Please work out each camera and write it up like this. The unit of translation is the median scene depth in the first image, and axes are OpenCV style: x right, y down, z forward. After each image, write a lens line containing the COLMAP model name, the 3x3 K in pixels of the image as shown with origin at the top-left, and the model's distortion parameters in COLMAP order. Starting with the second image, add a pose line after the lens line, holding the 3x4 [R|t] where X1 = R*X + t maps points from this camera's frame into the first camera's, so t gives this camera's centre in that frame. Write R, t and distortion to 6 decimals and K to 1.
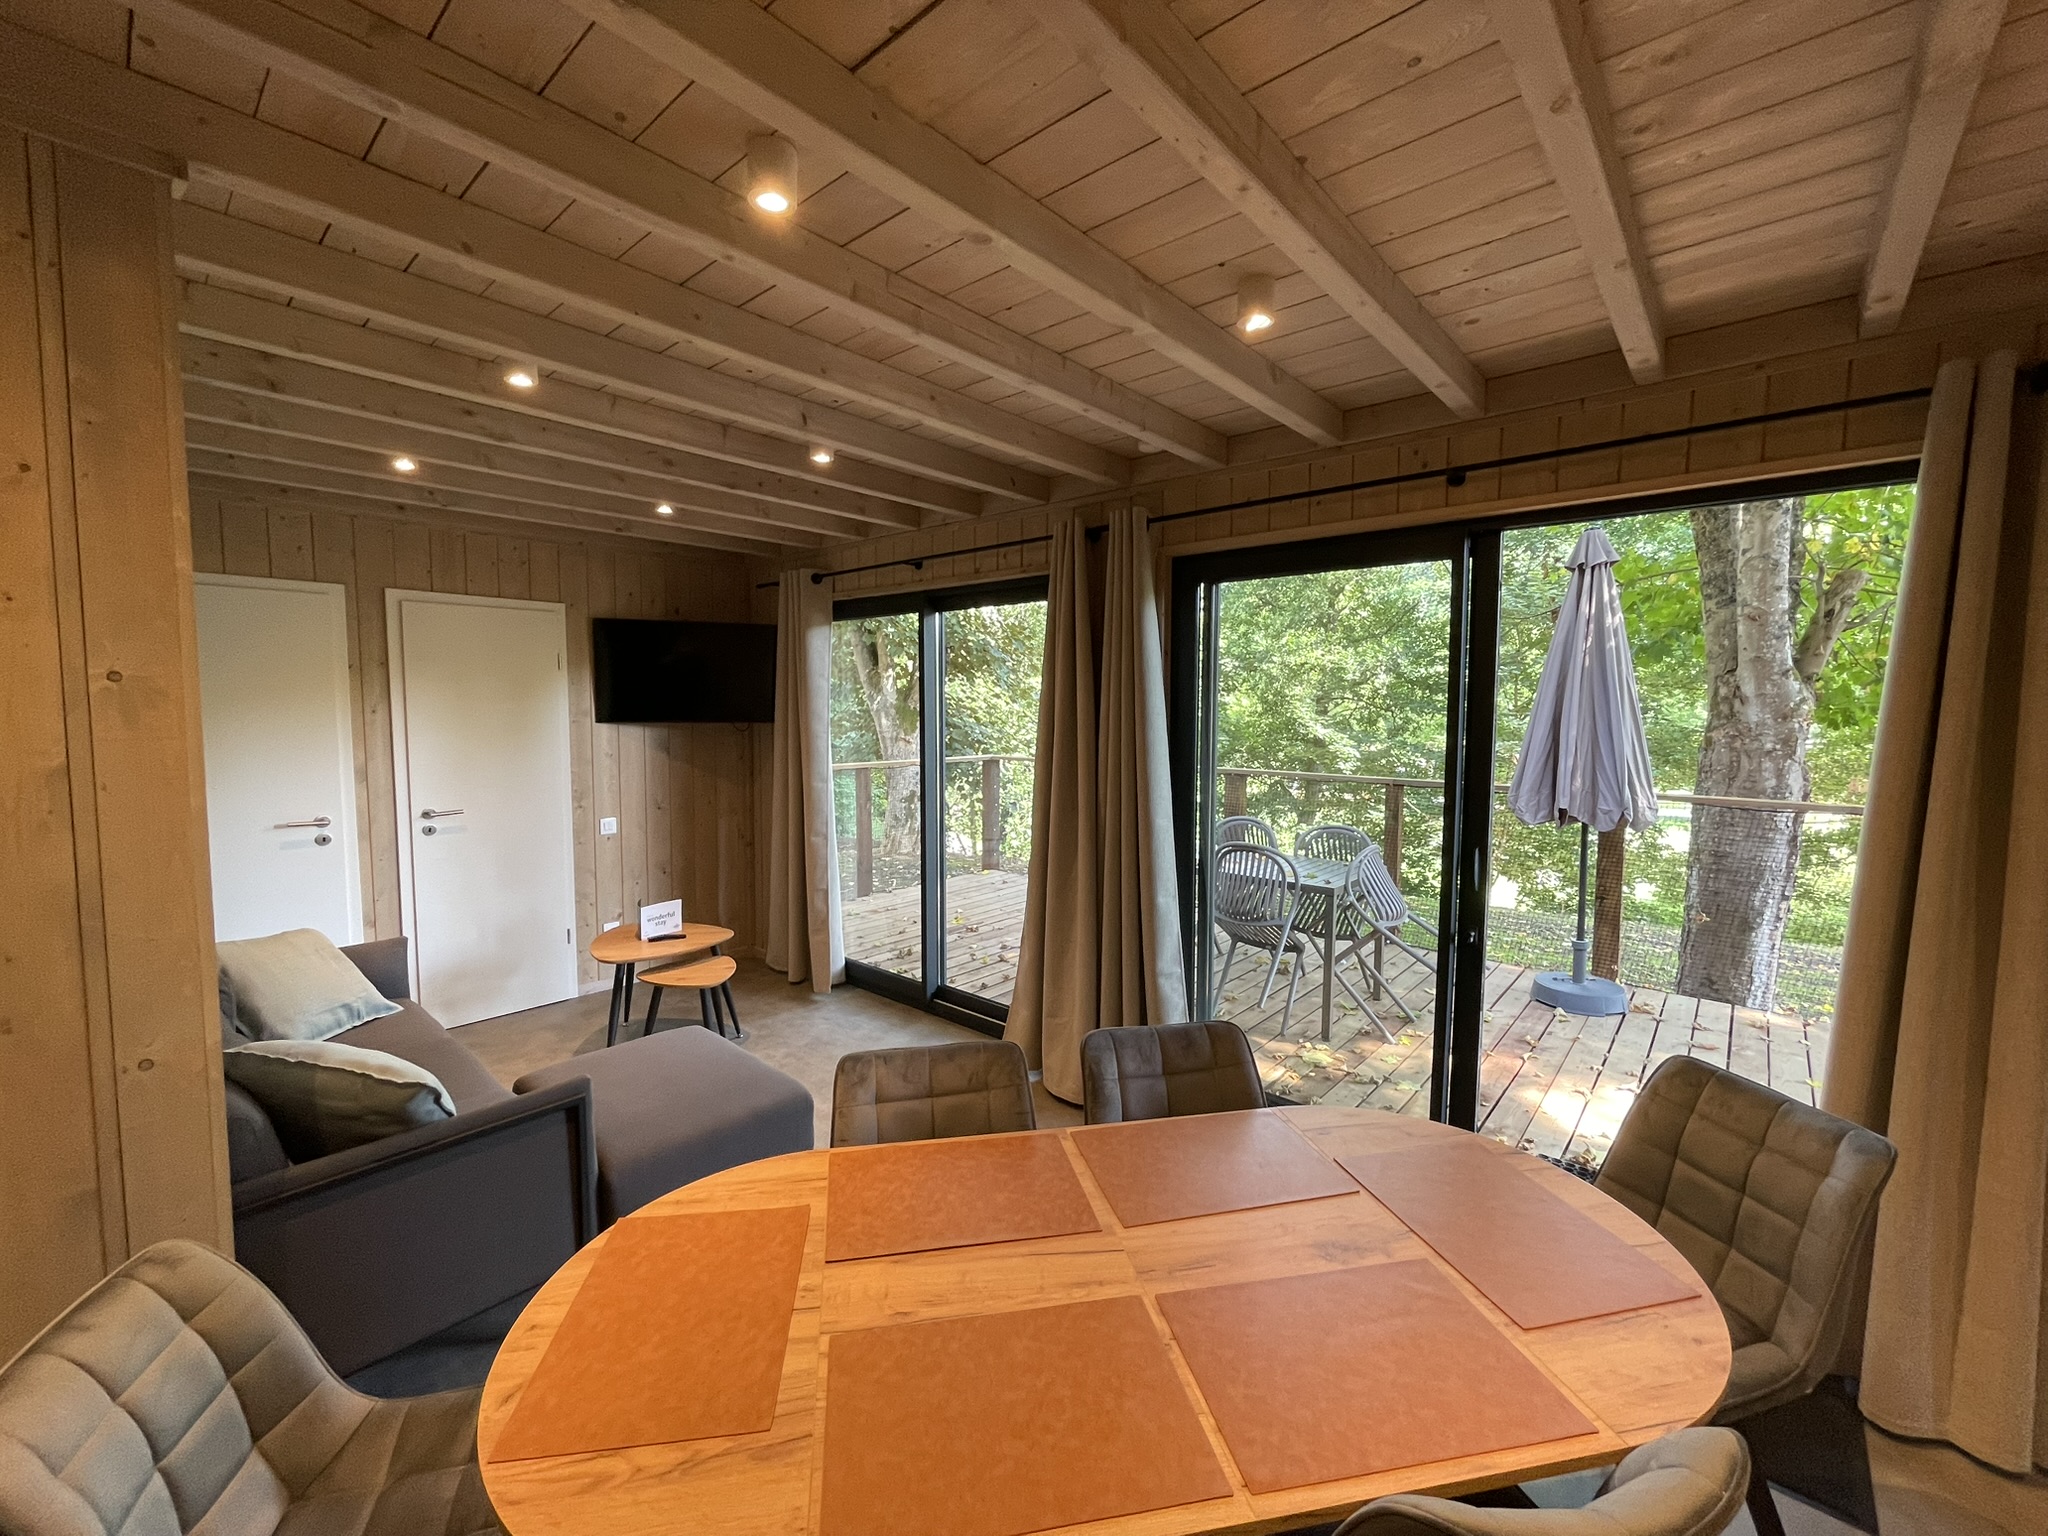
lens RADIAL K [[837.7, 0, 1014.5], [0, 837.7, 760.2], [0, 0, 1]] dist [-0.000207, 0.001528]
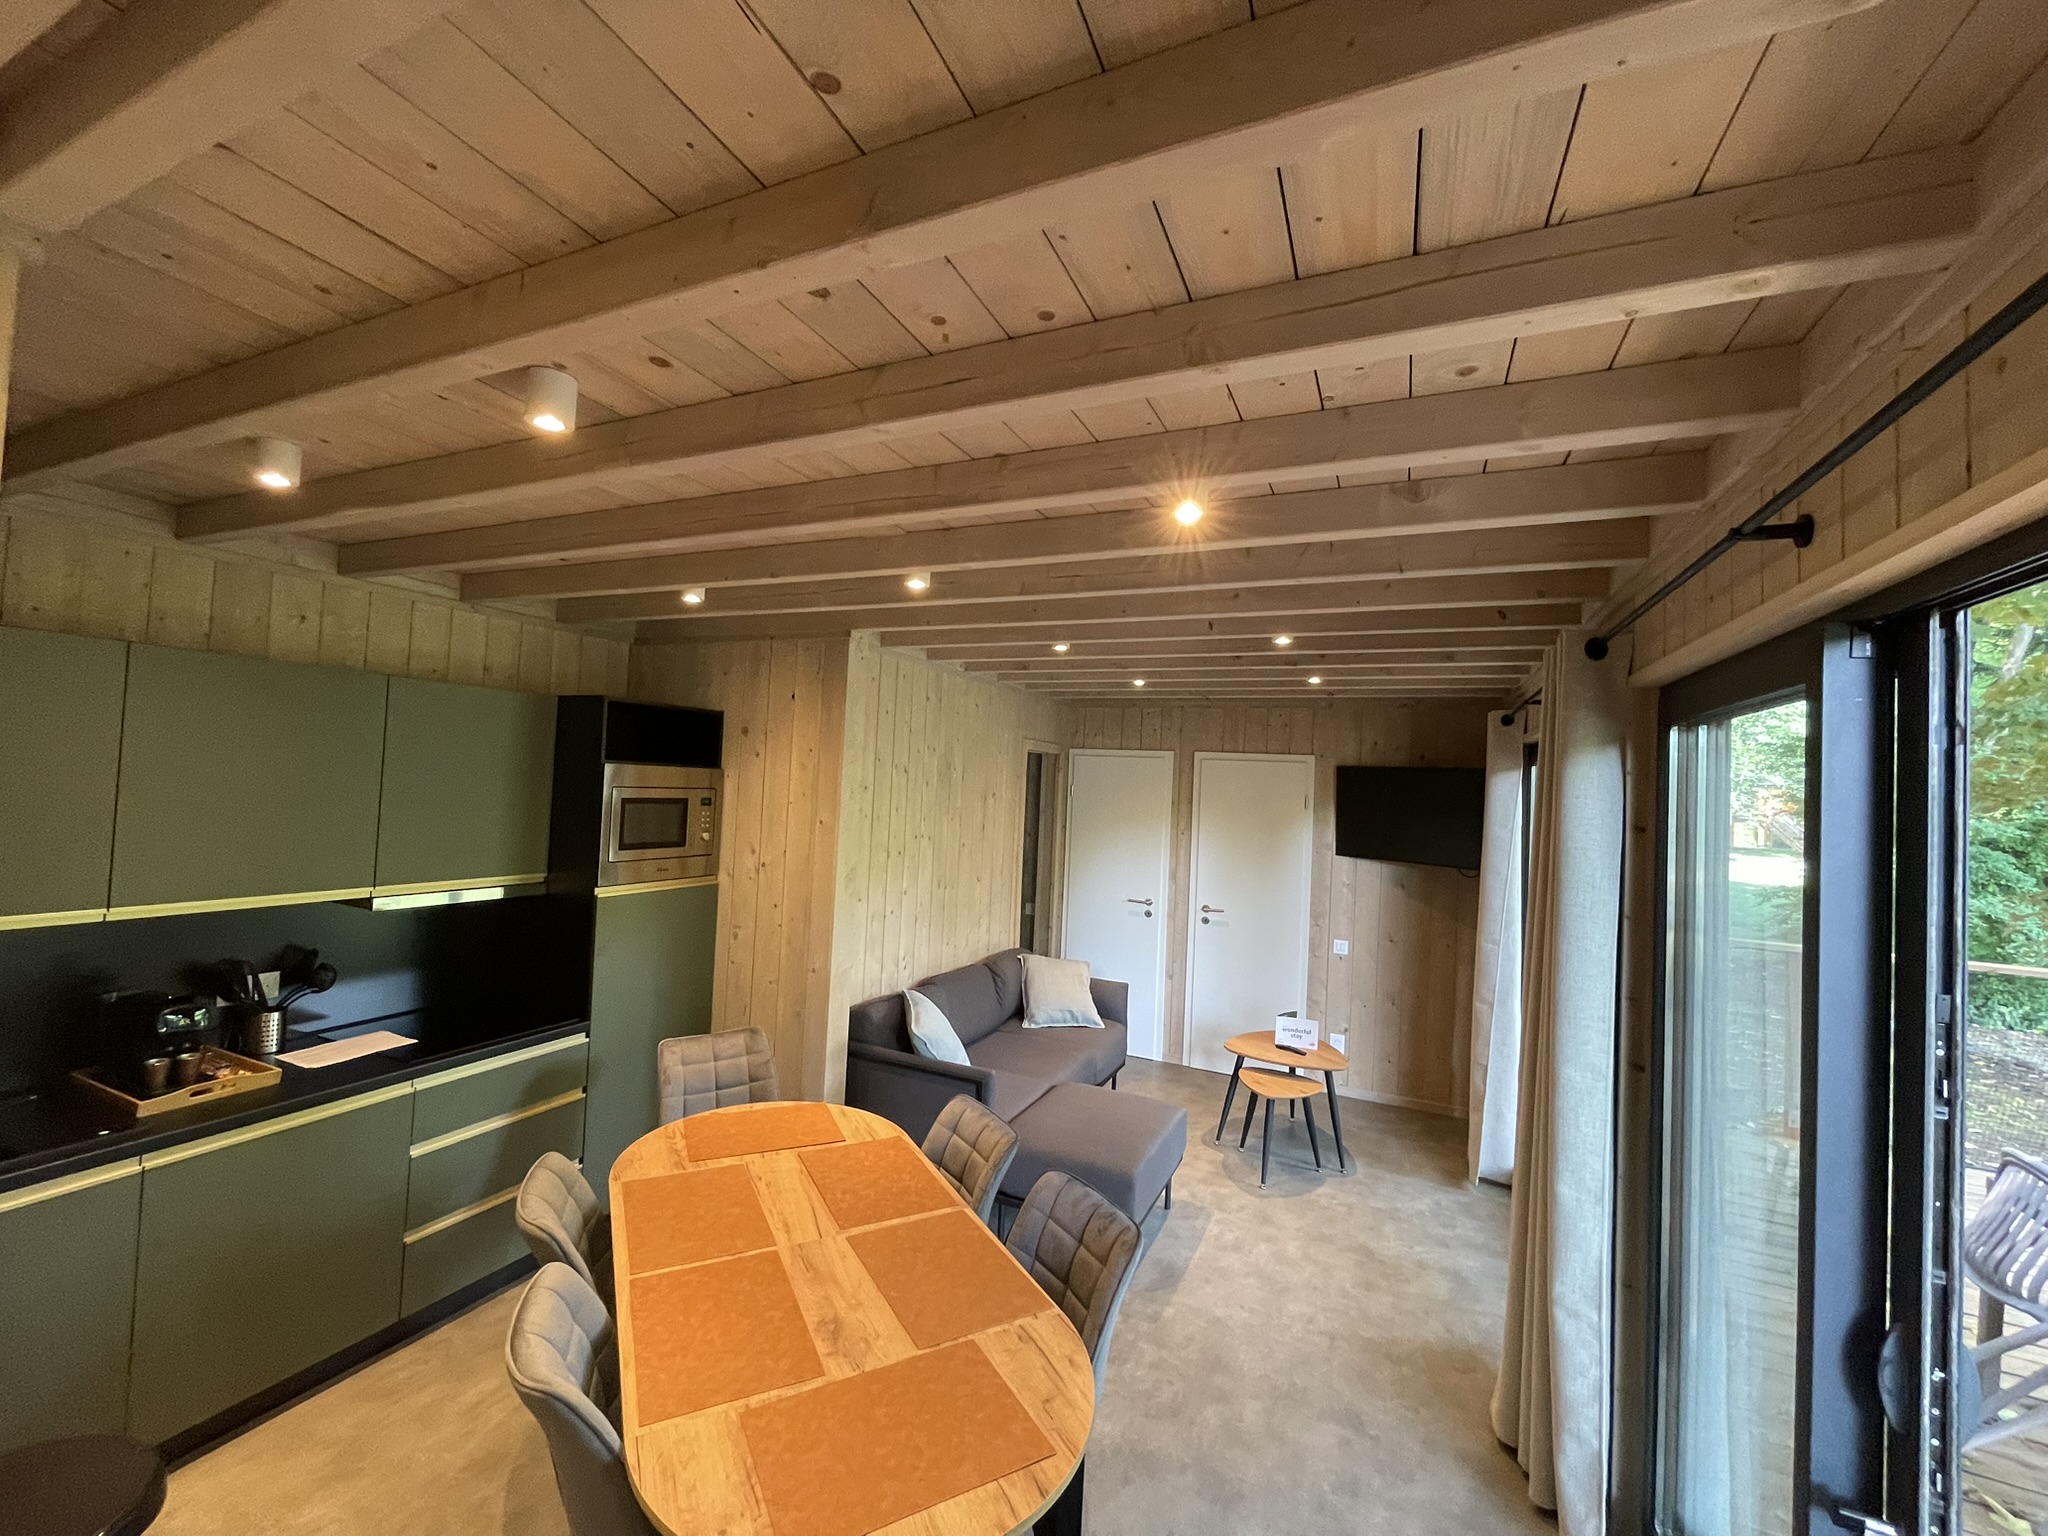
lens RADIAL K [[837.7, 0, 1014.7], [0, 837.7, 759.2], [0, 0, 1]] dist [-0.000207, 0.001528]
pose [[0.289625, -0.015800, -0.957010, 0.555982], [-0.113091, 0.992295, -0.050608, -0.077141], [0.950436, 0.122887, 0.285606, 0.261776]]
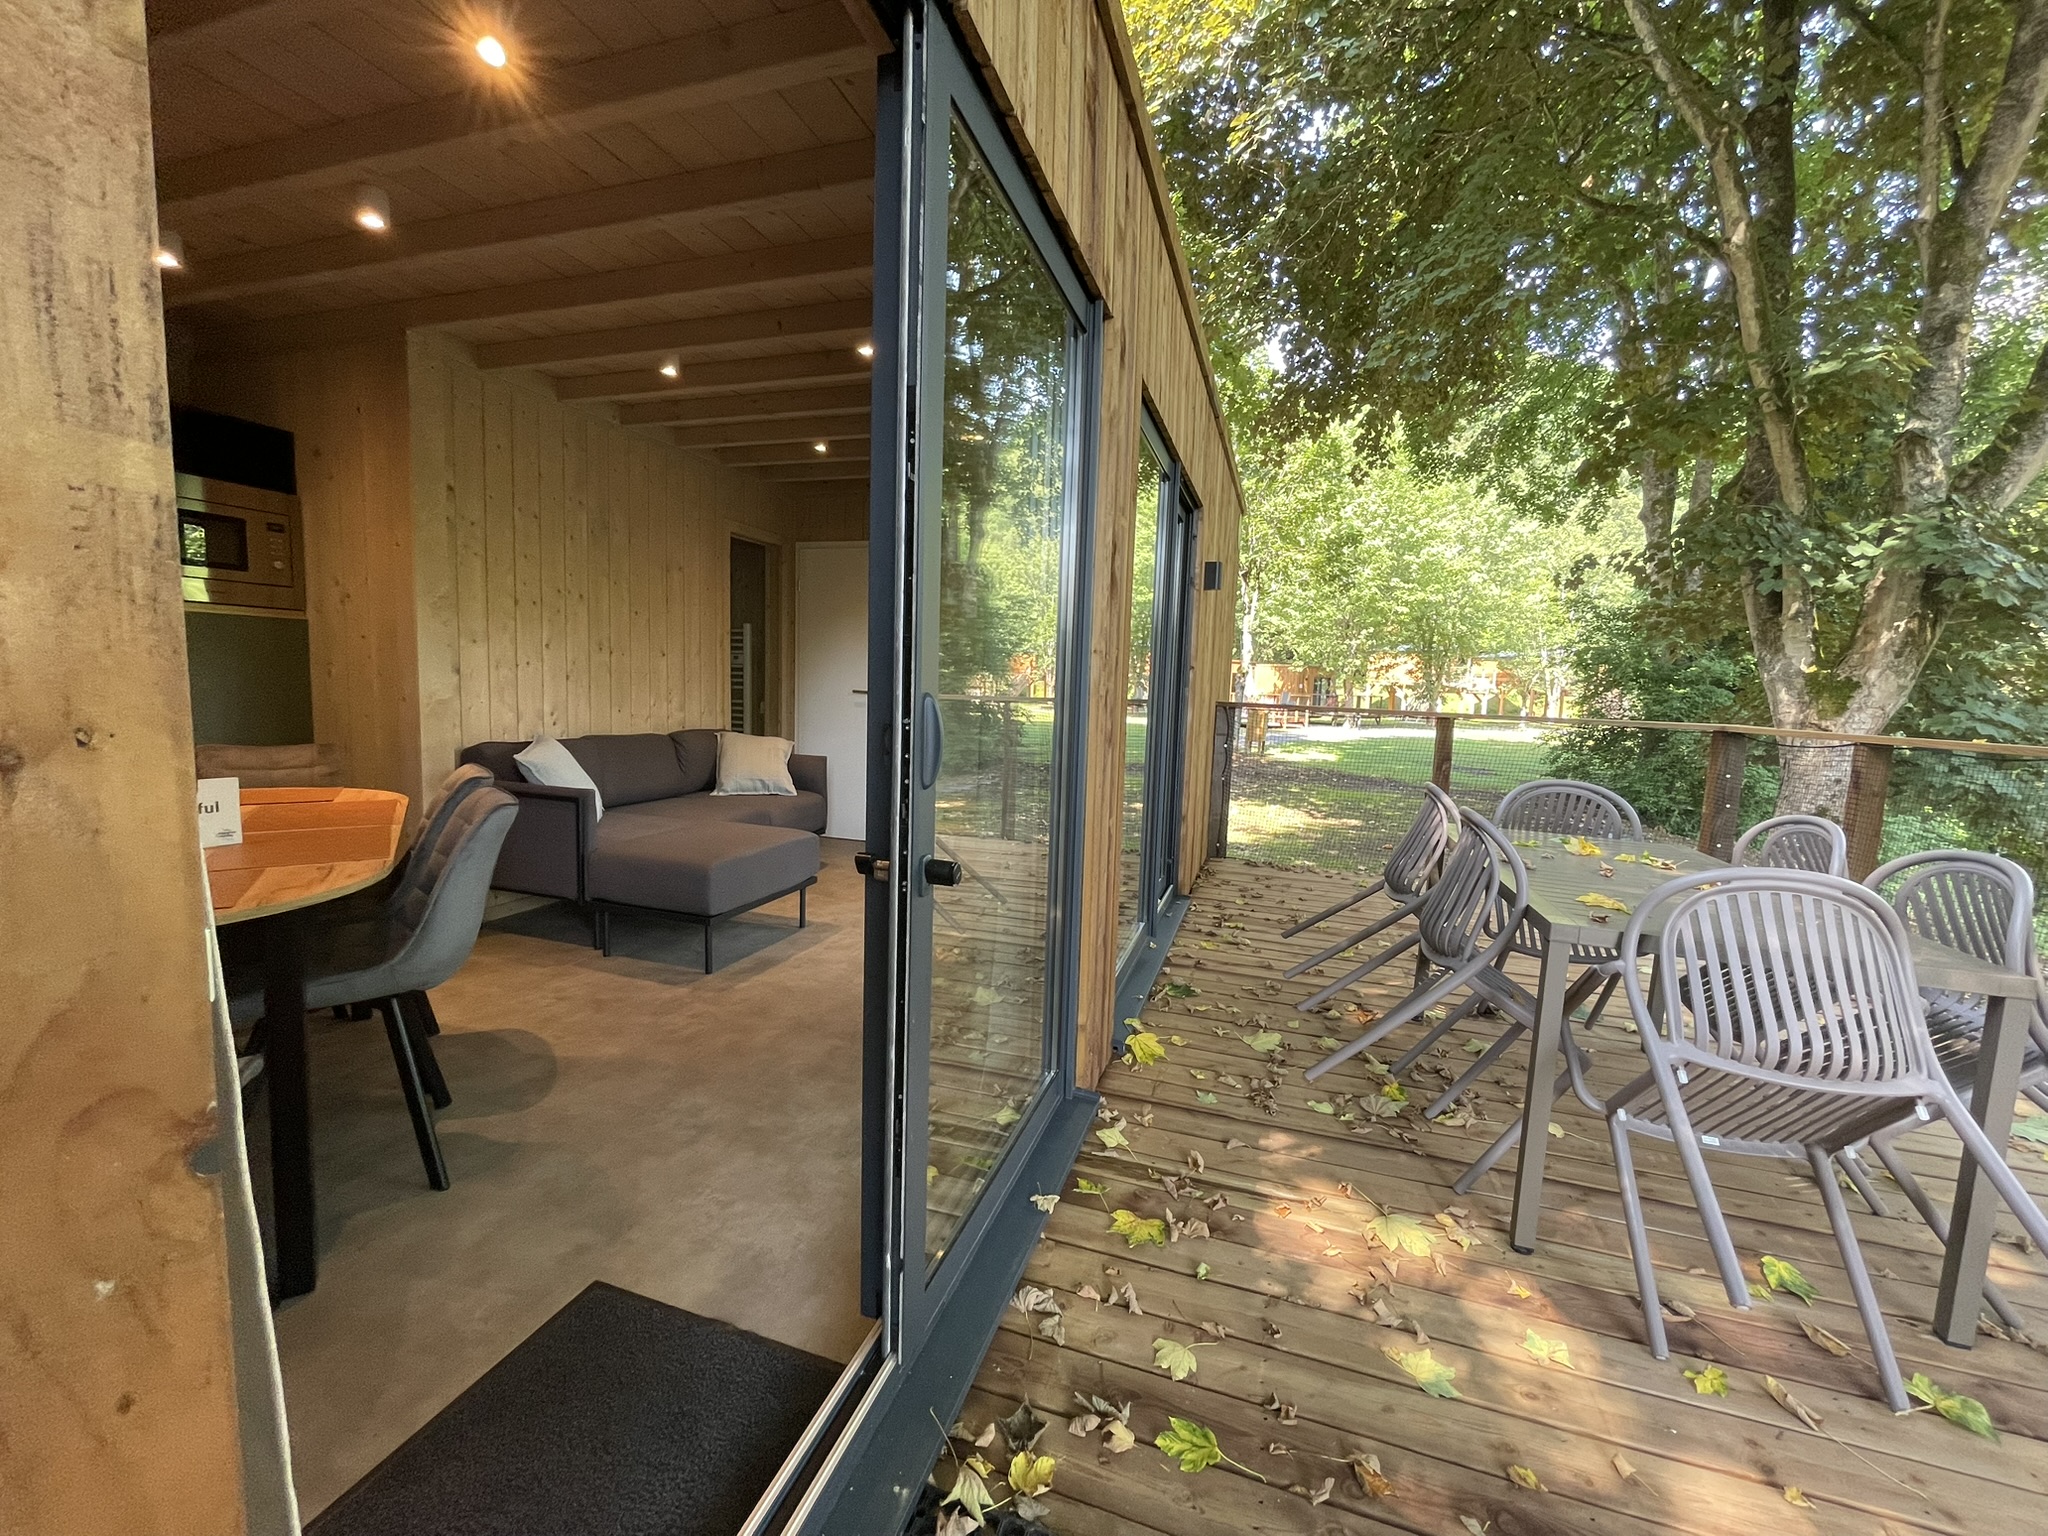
lens RADIAL K [[837.7, 0, 1015.4], [0, 837.7, 766.1], [0, 0, 1]] dist [-0.000207, 0.001528]
pose [[0.400311, 0.107238, -0.910083, 0.687368], [-0.100102, 0.992303, 0.072895, 0.064865], [0.910896, 0.061920, 0.407964, 0.563871]]
